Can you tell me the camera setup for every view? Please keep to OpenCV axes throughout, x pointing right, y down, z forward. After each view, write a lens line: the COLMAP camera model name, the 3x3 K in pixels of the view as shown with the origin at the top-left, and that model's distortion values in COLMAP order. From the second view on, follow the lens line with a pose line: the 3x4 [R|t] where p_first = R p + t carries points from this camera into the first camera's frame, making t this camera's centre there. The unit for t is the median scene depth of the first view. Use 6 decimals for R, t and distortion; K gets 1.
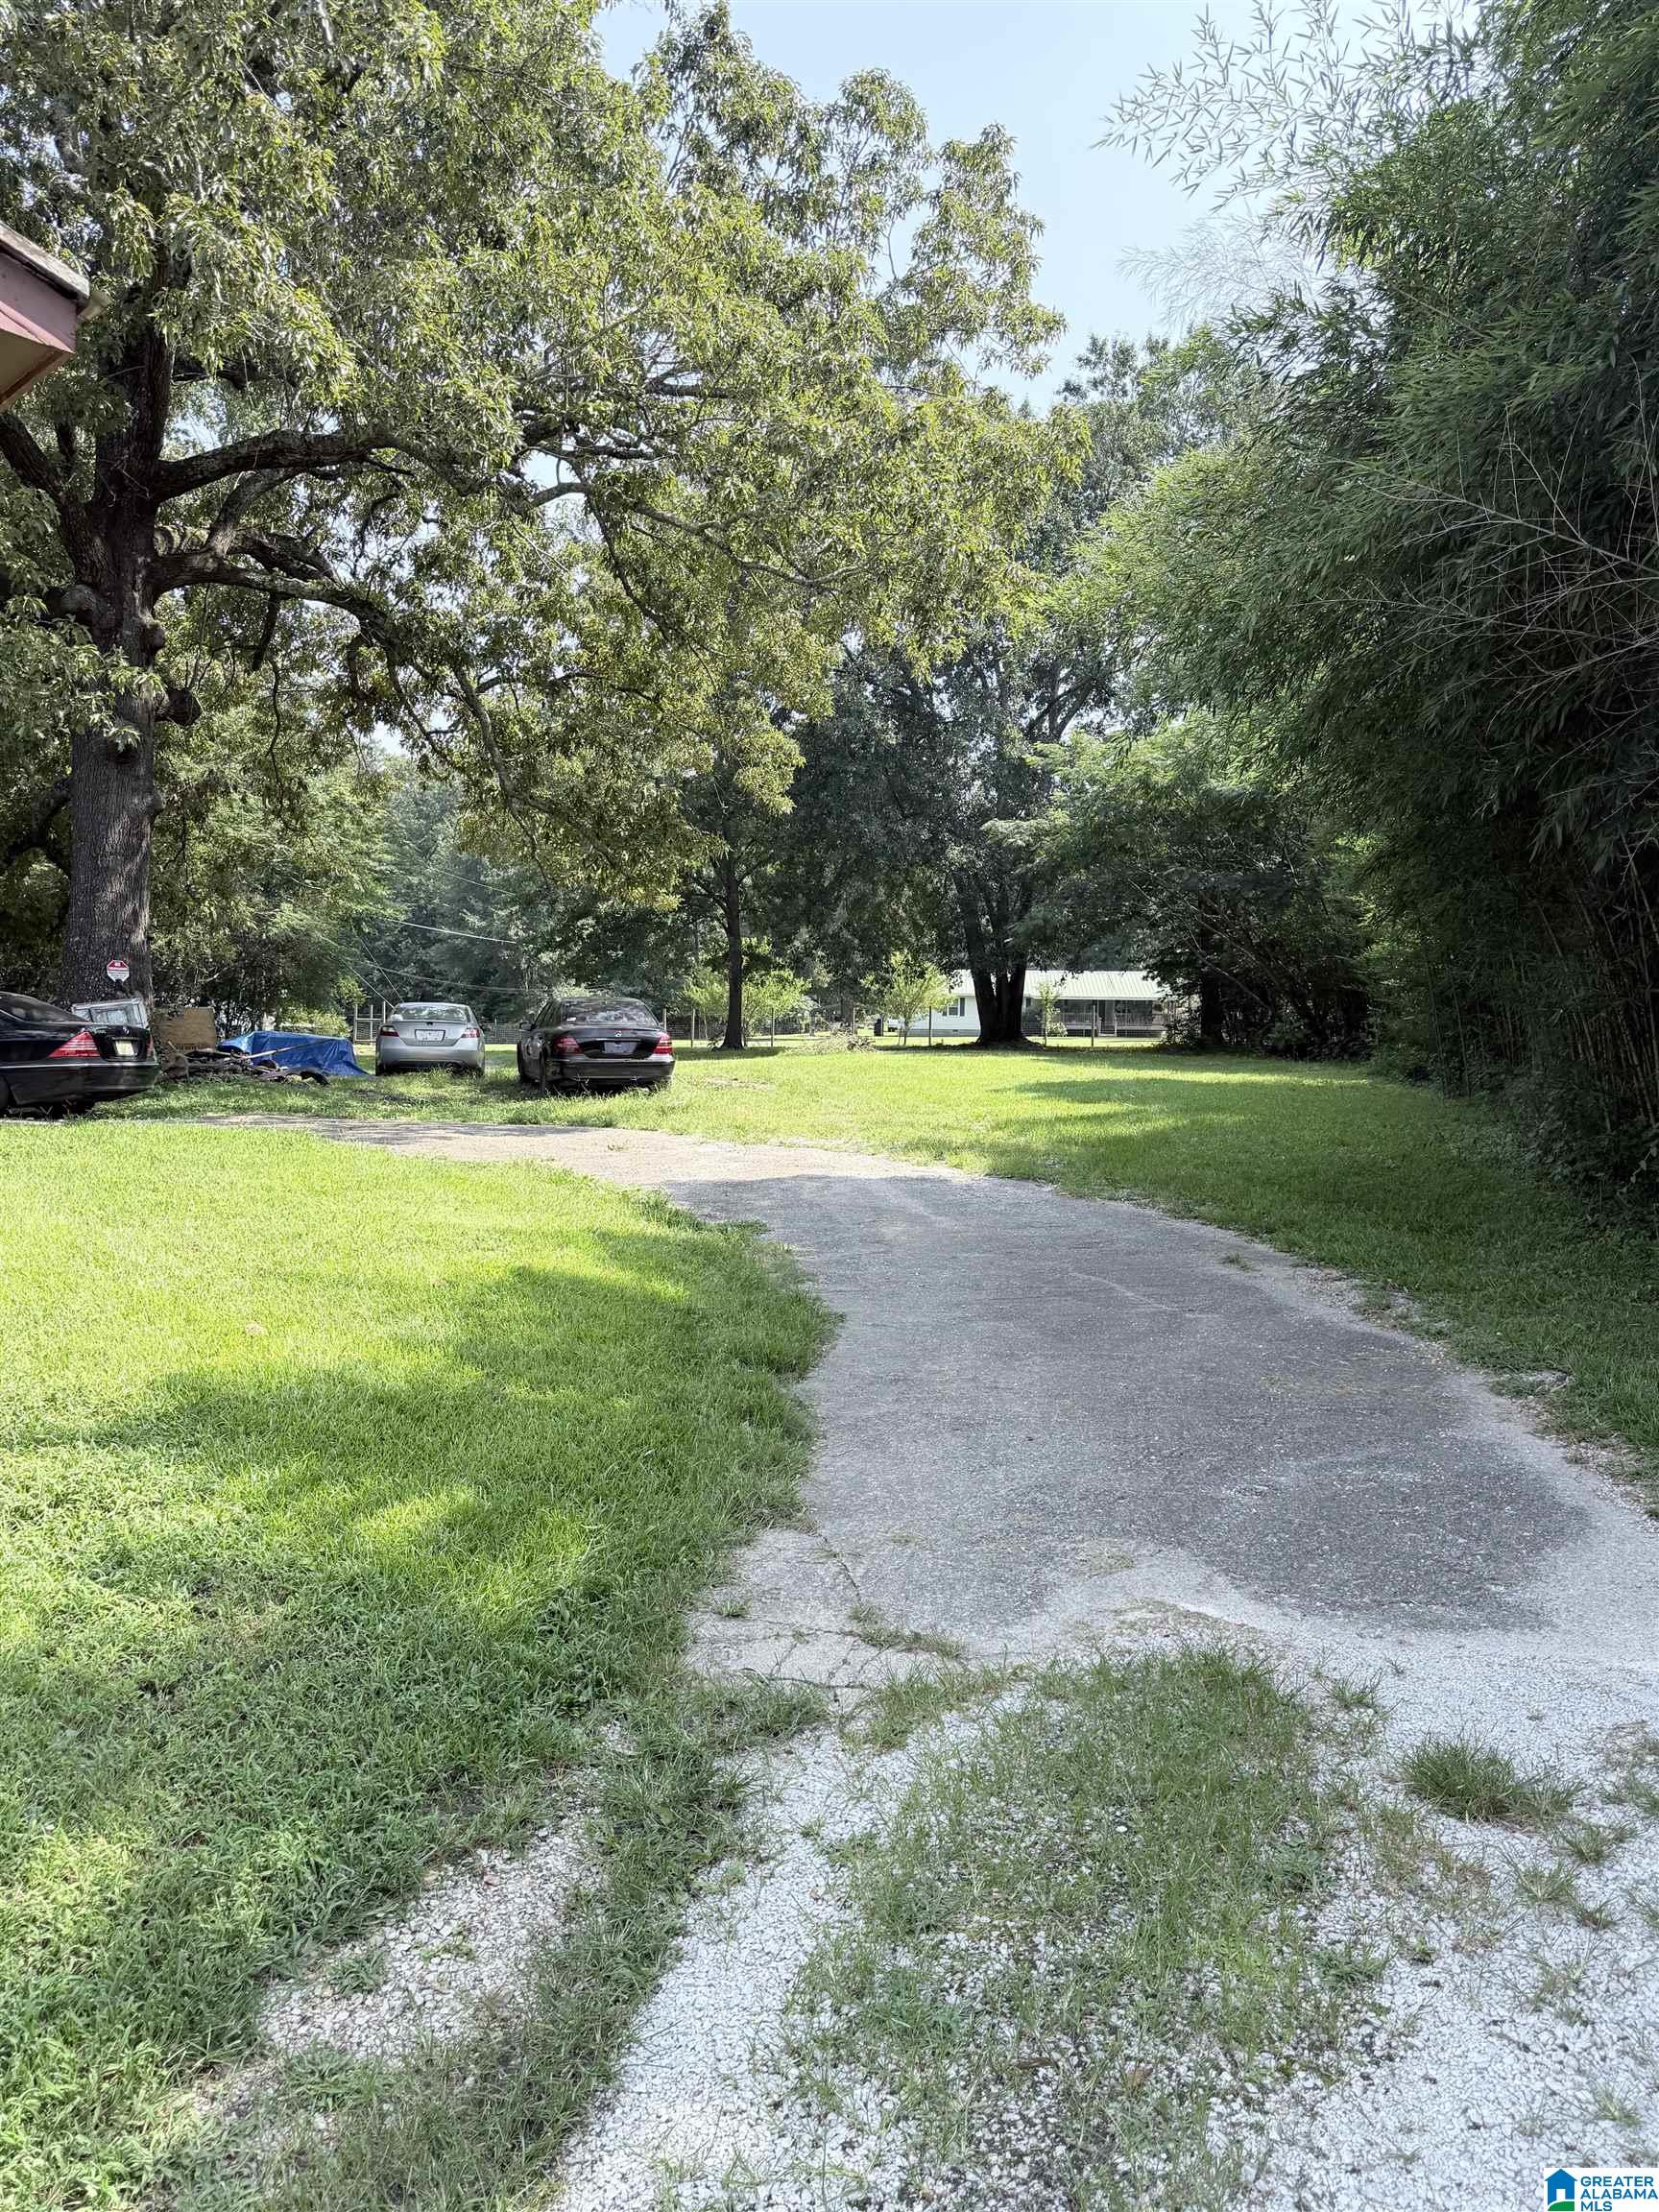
lens RADIAL K [[1578.6, 0, 826.9], [0, 1578.6, 1100.9], [0, 0, 1]] dist [0.026684, -0.006442]
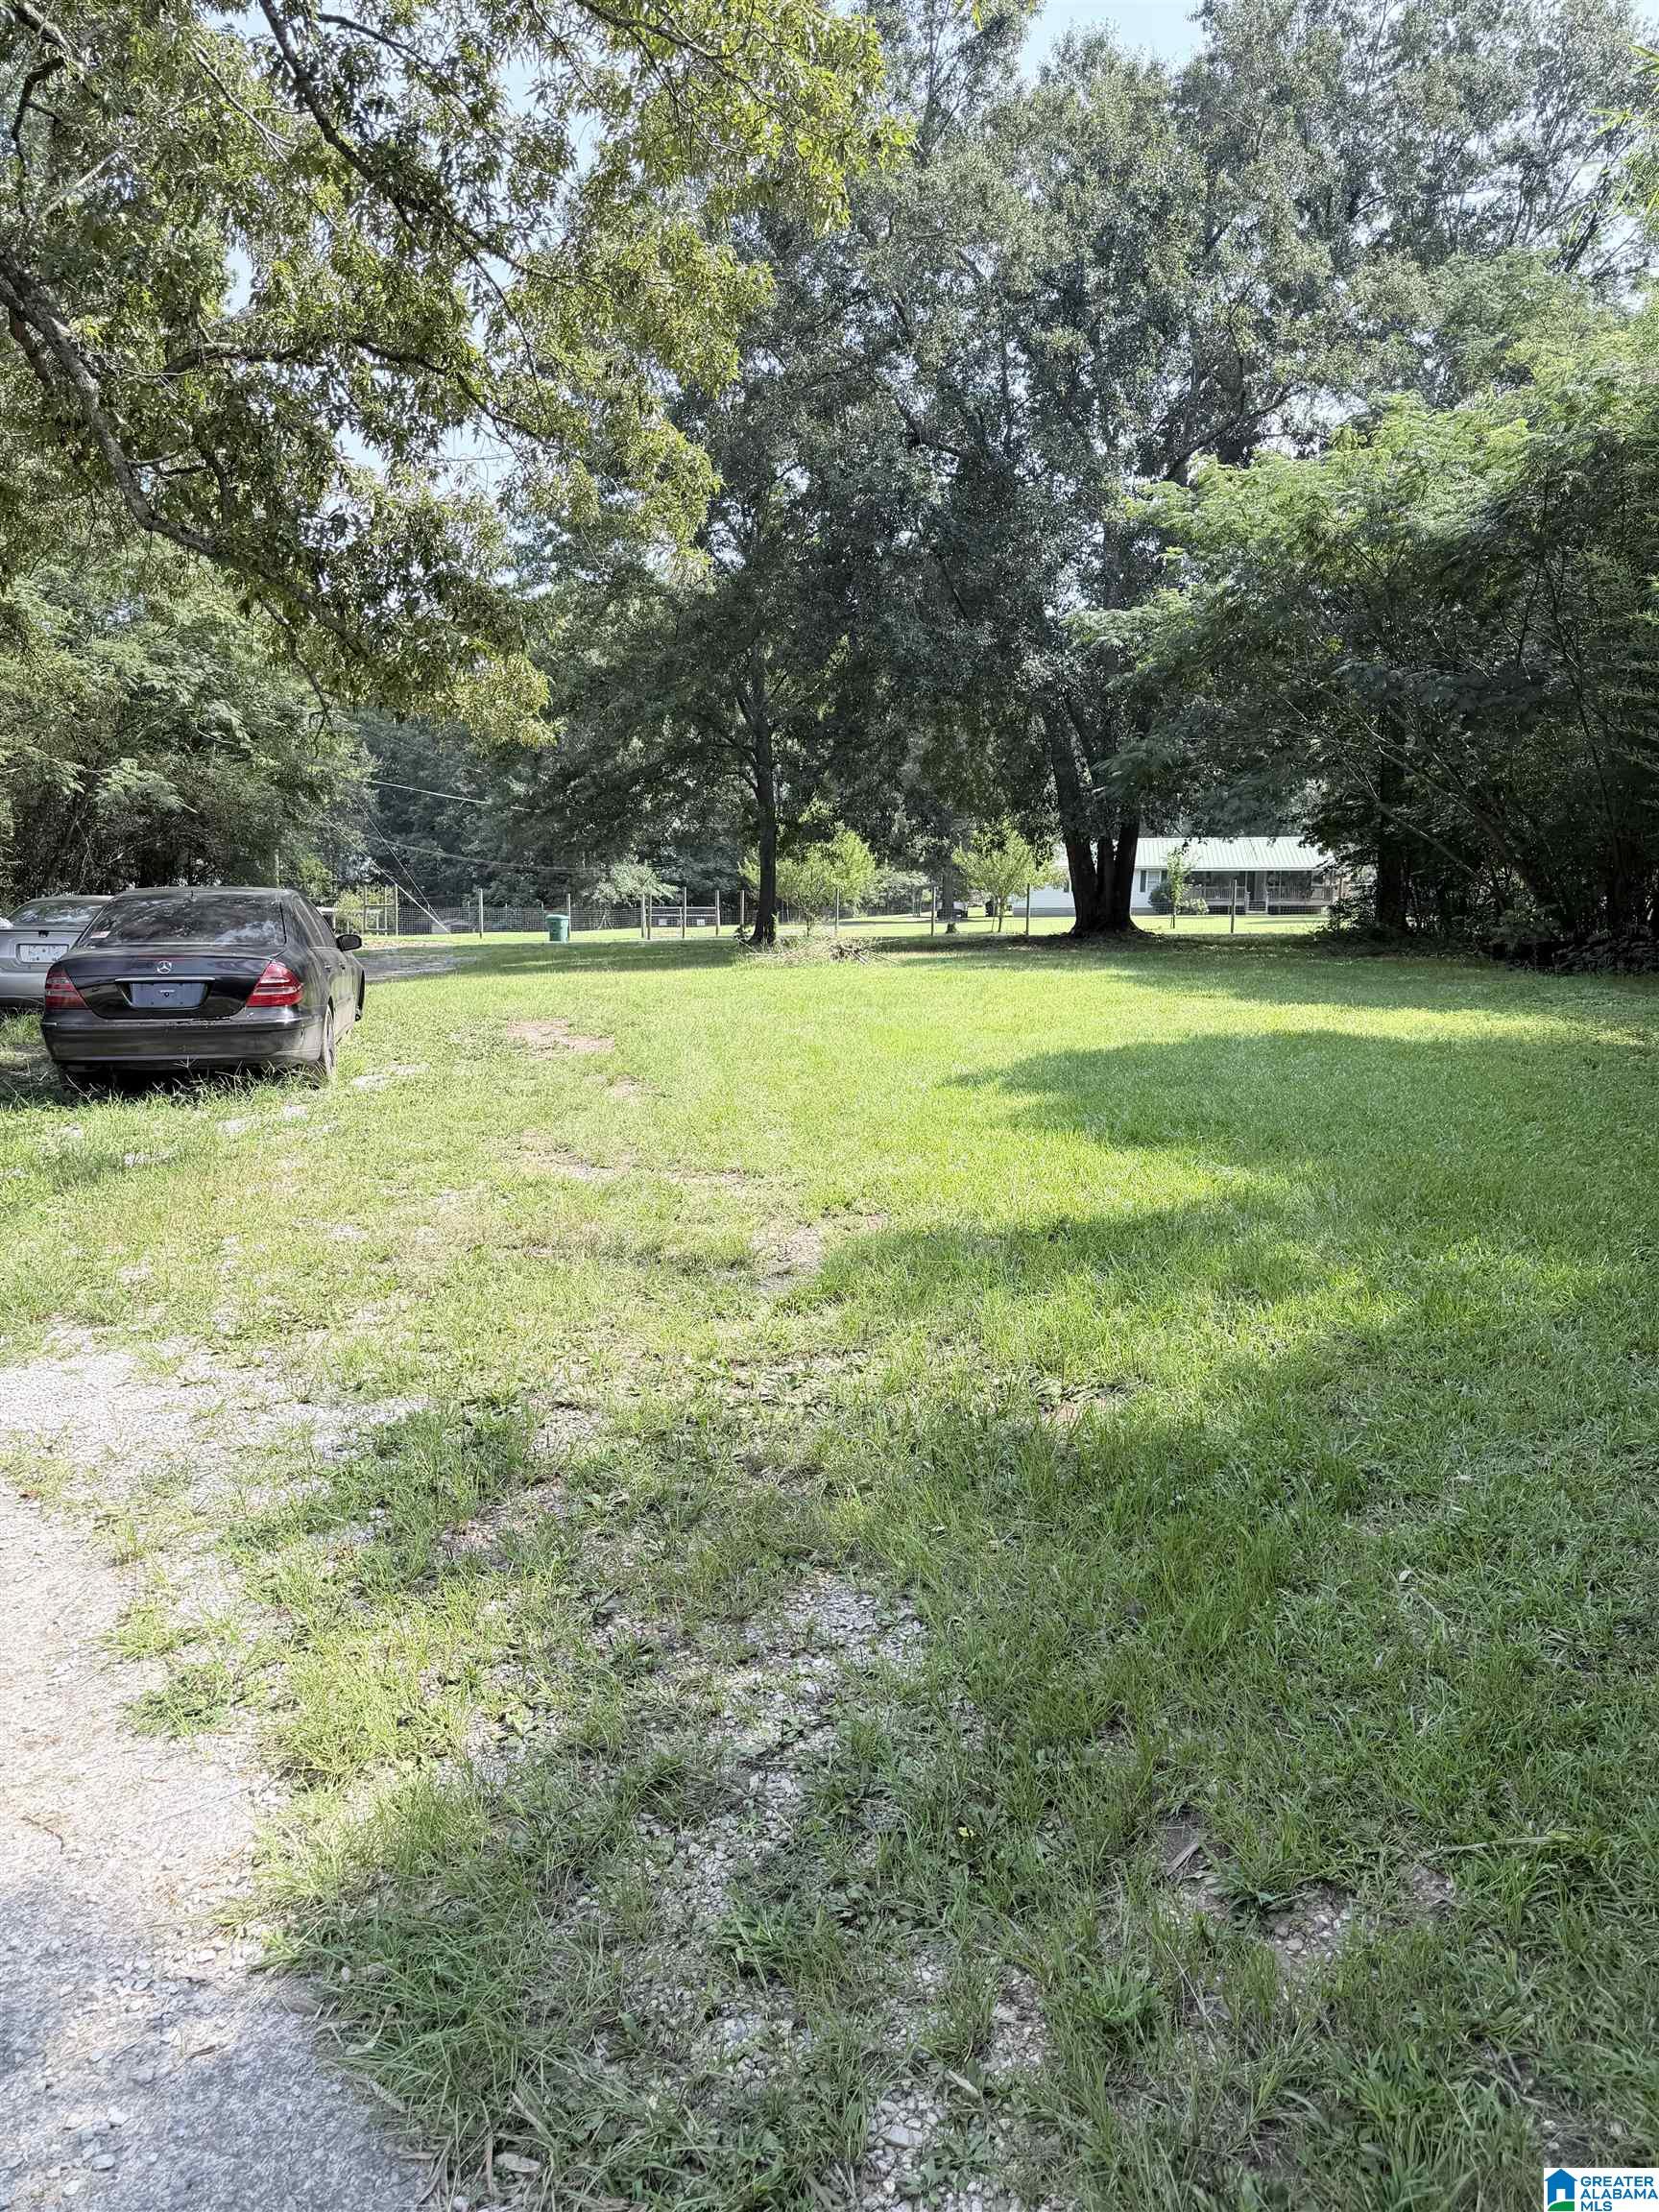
lens RADIAL K [[1381.2, 0, 828.2], [0, 1381.2, 1122.1], [0, 0, 1]] dist [0.007770, -0.001441]
pose [[0.991632, 0.012436, -0.128499, 0.065818], [0.002483, 0.993328, 0.115293, -0.023164], [0.129075, -0.114647, 0.984985, 0.315132]]
